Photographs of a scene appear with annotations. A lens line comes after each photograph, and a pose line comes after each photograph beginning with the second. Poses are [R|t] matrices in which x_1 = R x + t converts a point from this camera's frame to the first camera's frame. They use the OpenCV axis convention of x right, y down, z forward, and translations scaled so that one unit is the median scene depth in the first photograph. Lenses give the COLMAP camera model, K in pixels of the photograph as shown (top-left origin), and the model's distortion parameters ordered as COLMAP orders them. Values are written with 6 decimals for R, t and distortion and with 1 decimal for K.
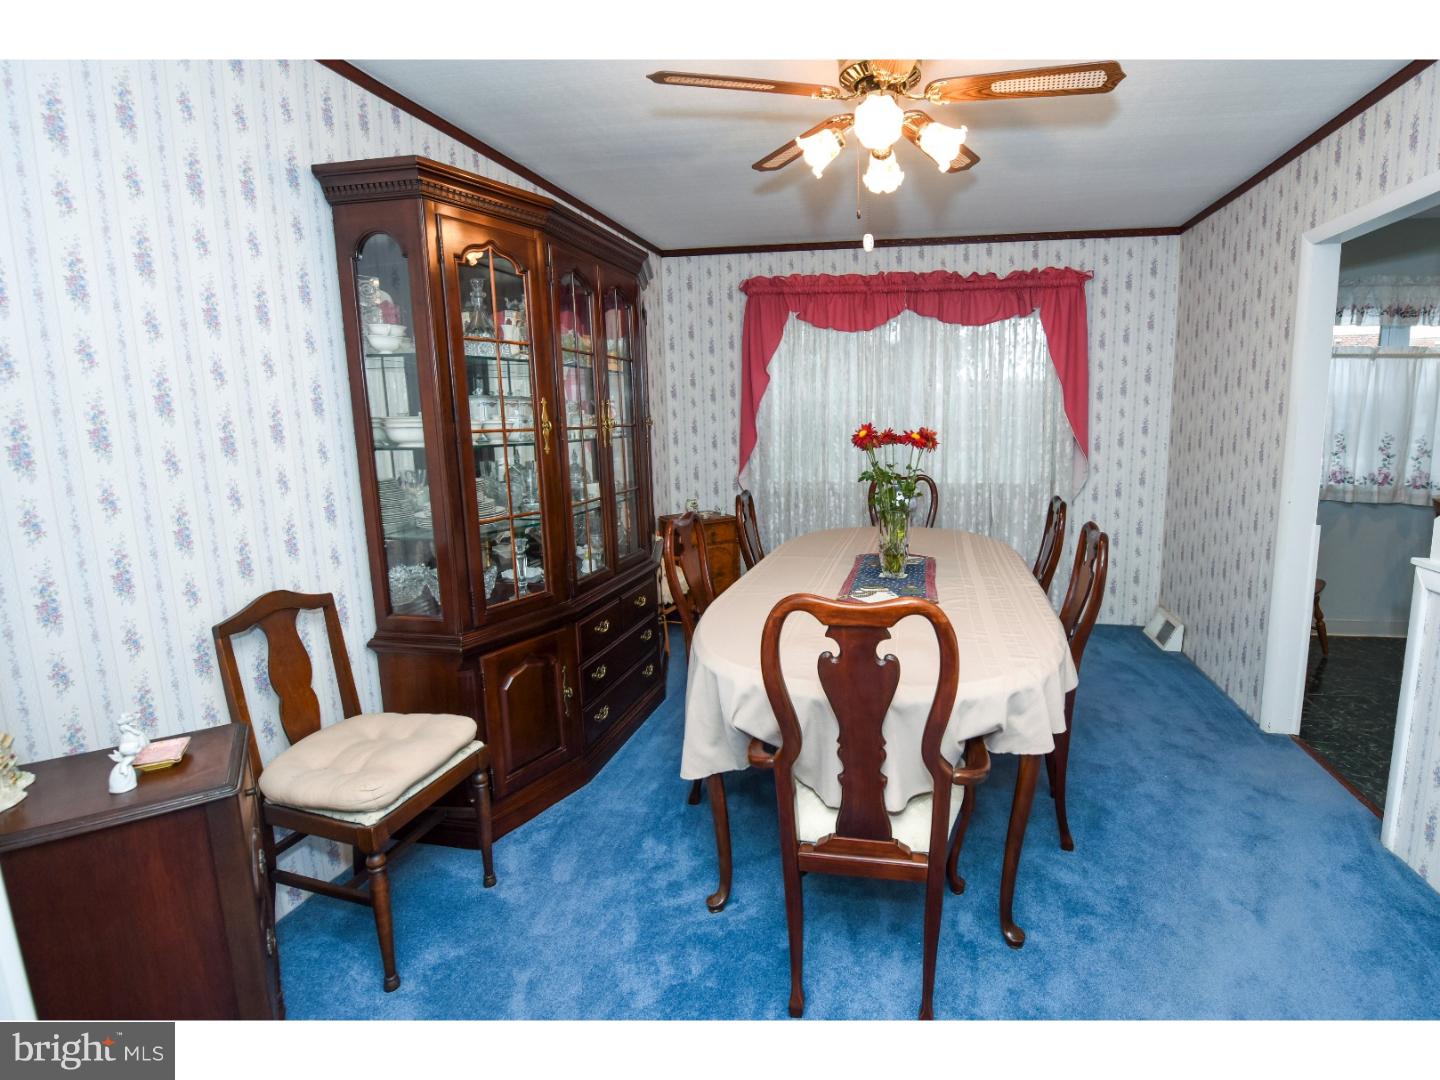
lens RADIAL K [[666.5, 0, 815.8], [0, 666.5, 512.3], [0, 0, 1]] dist [-0.022680, -0.000259]
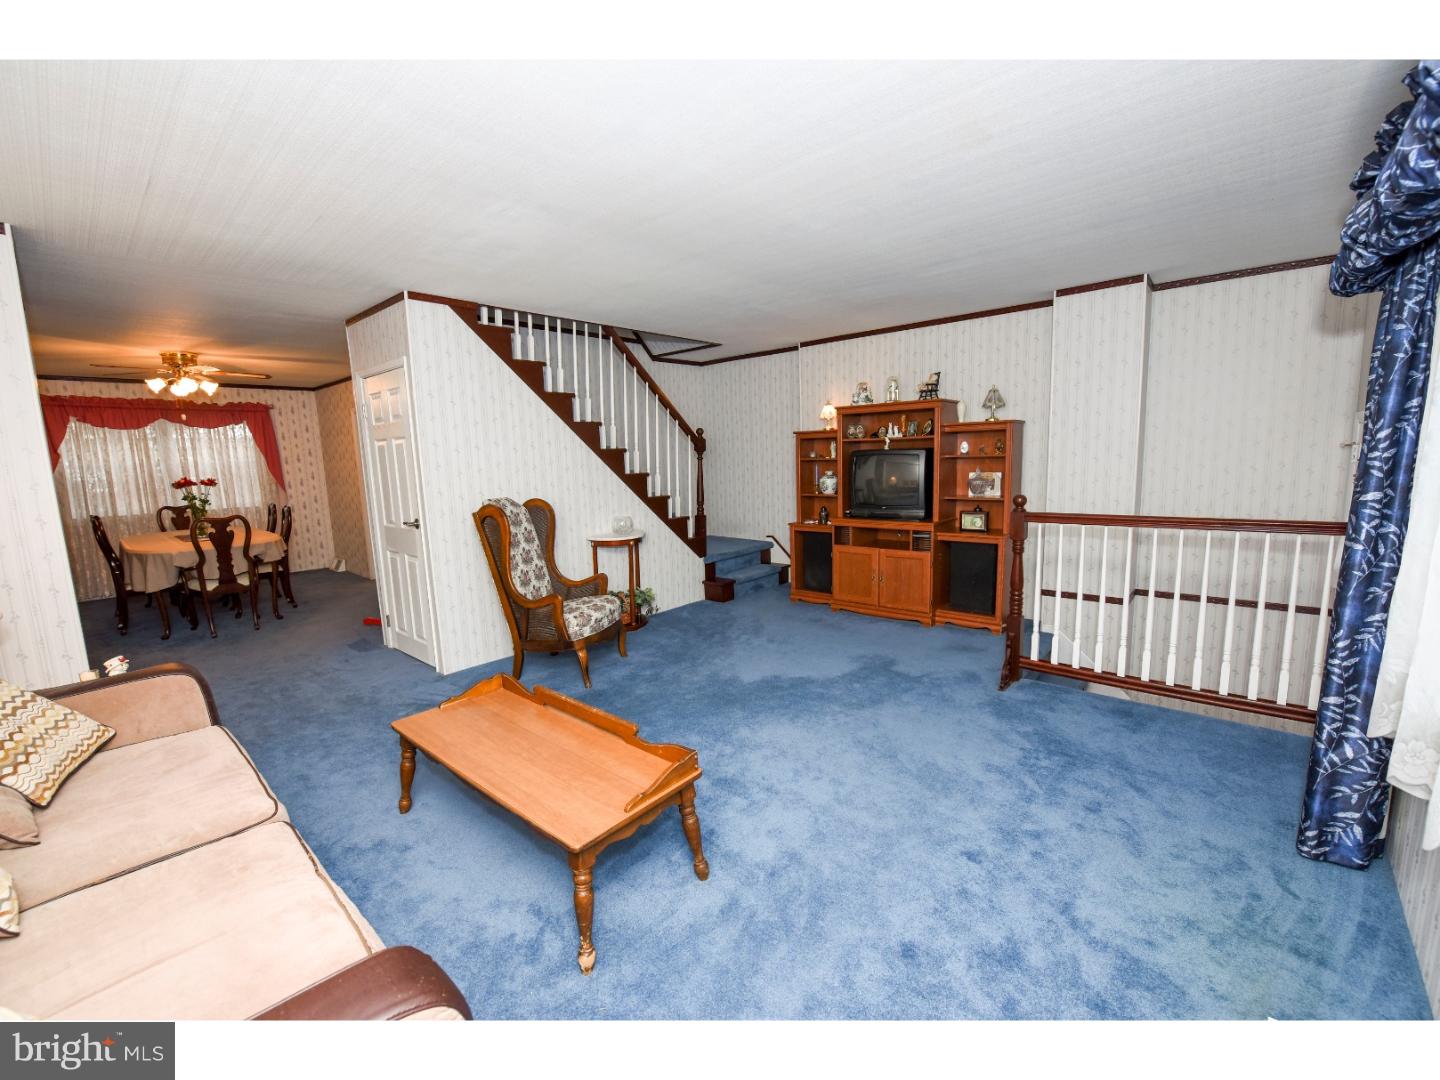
lens RADIAL K [[603.5, 0, 727.1], [0, 603.5, 541.2], [0, 0, 1]] dist [-0.019222, -0.001360]
pose [[0.534294, -0.126513, 0.835778, -0.460381], [0.151284, 0.987084, 0.052704, 0.191189], [-0.831651, 0.098280, 0.546532, -1.227879]]
